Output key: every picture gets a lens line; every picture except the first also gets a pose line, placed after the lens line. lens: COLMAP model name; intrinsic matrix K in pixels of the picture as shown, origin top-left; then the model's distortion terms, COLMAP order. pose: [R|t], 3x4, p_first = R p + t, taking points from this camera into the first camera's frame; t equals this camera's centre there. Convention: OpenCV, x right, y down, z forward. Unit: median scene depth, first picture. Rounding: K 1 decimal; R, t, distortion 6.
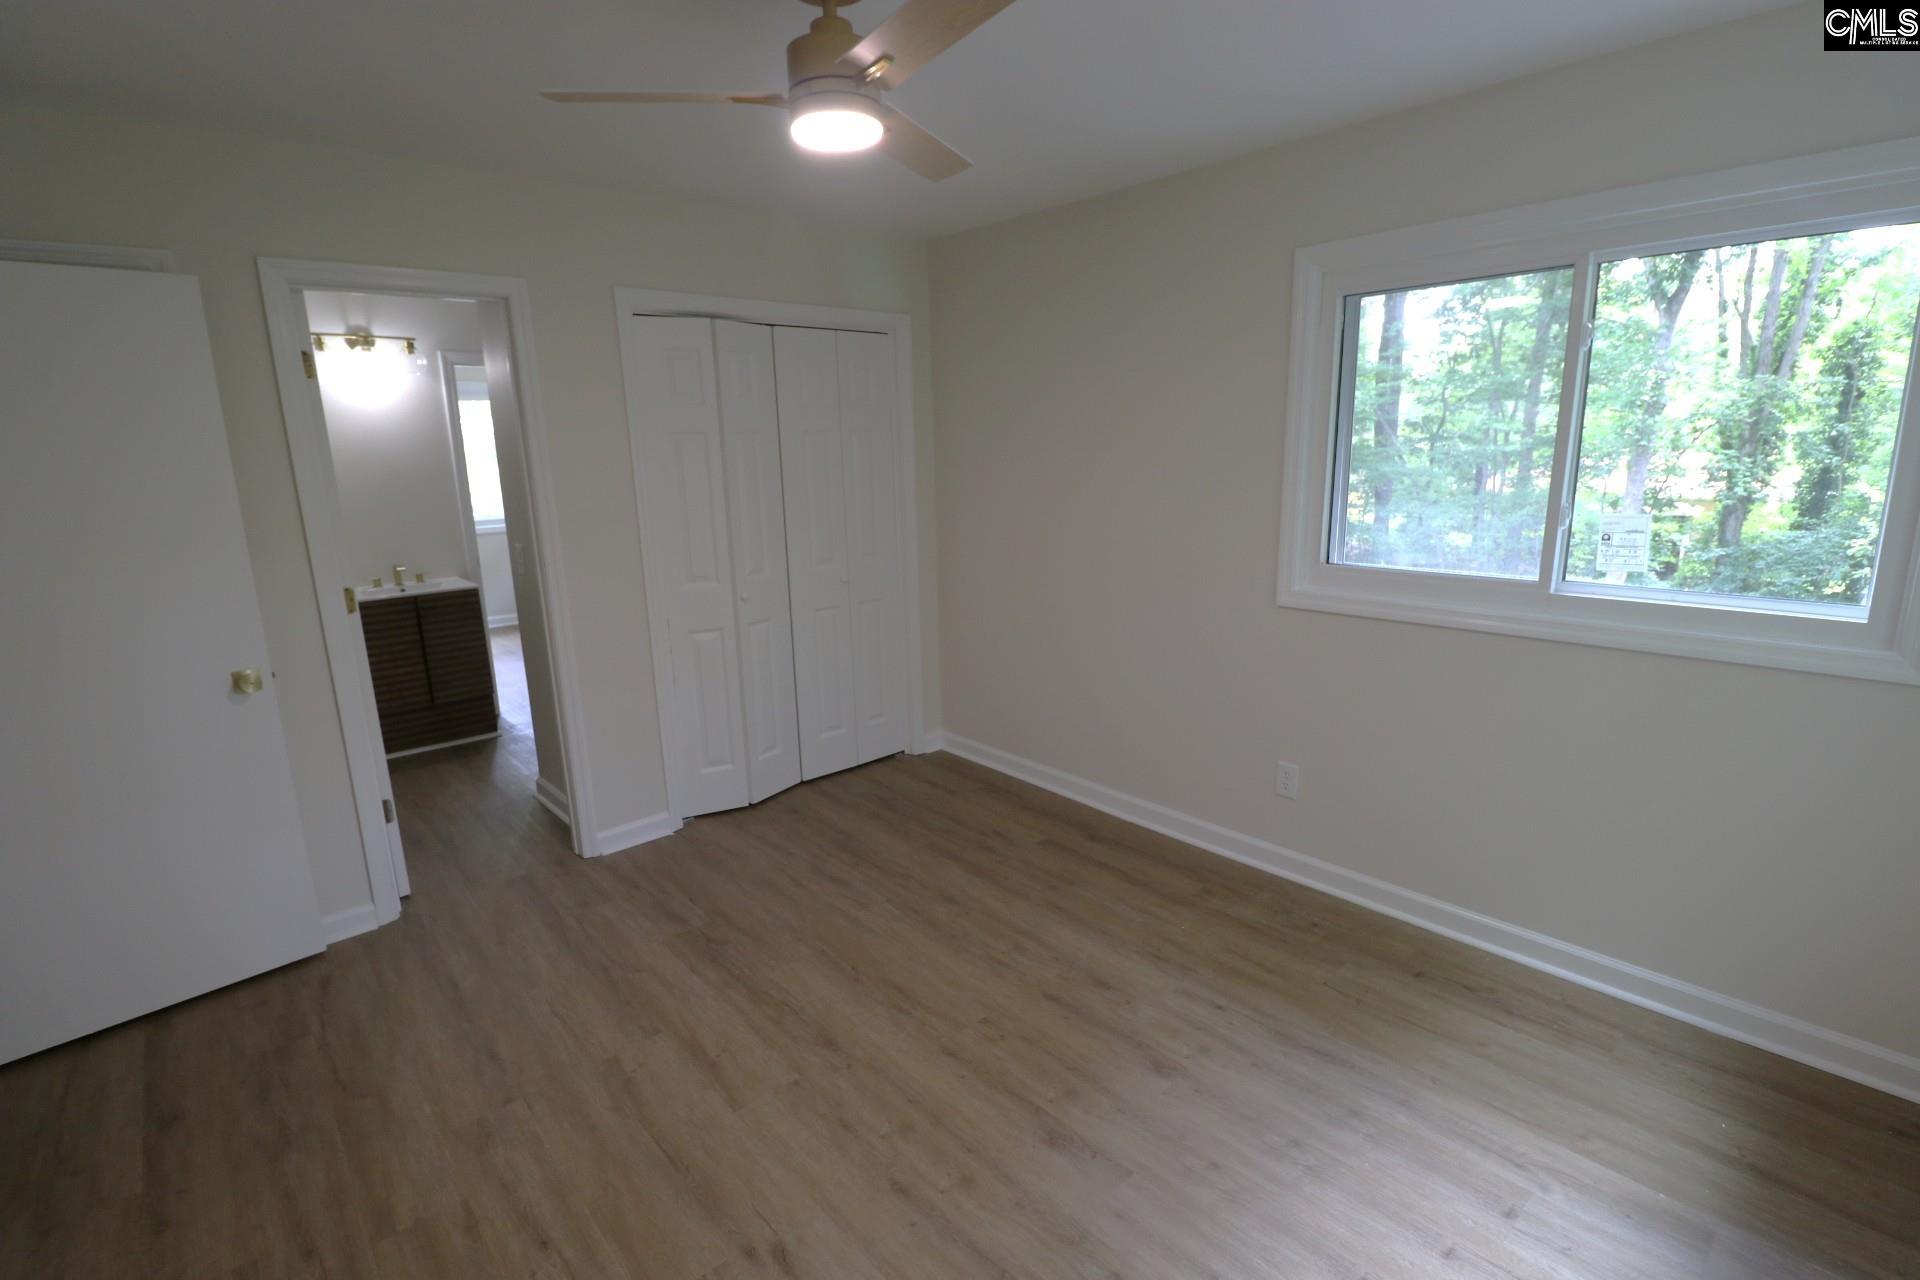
lens RADIAL K [[886.0, 0, 964.8], [0, 886.0, 639.1], [0, 0, 1]] dist [-0.006555, -0.009913]
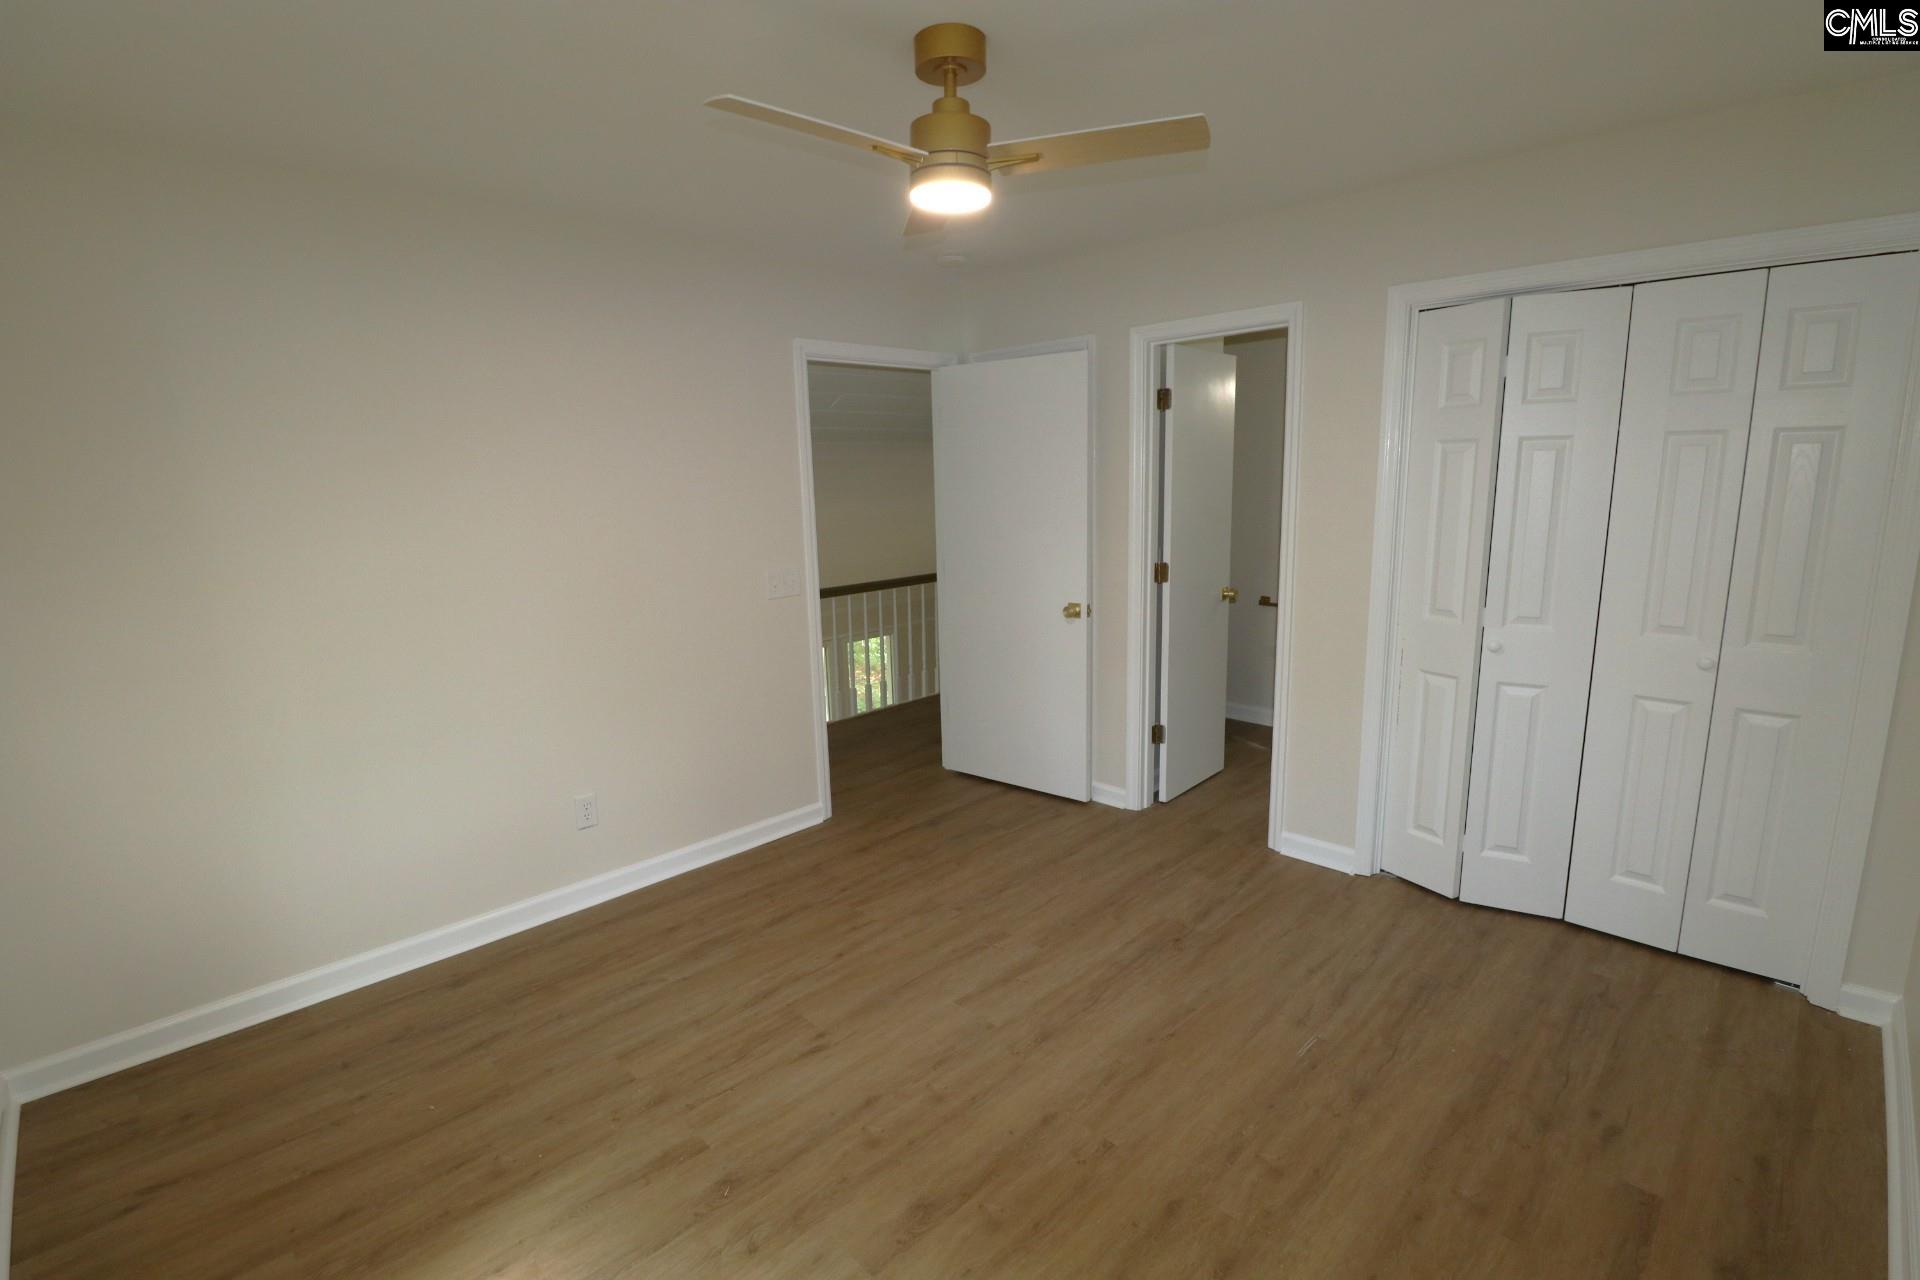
lens RADIAL K [[886.0, 0, 963.8], [0, 886.0, 645.2], [0, 0, 1]] dist [-0.006555, -0.009913]
pose [[0.058973, 0.214609, -0.974918, 0.712907], [-0.189347, 0.961293, 0.200156, -0.171605], [0.980138, 0.172794, 0.097326, 0.667736]]
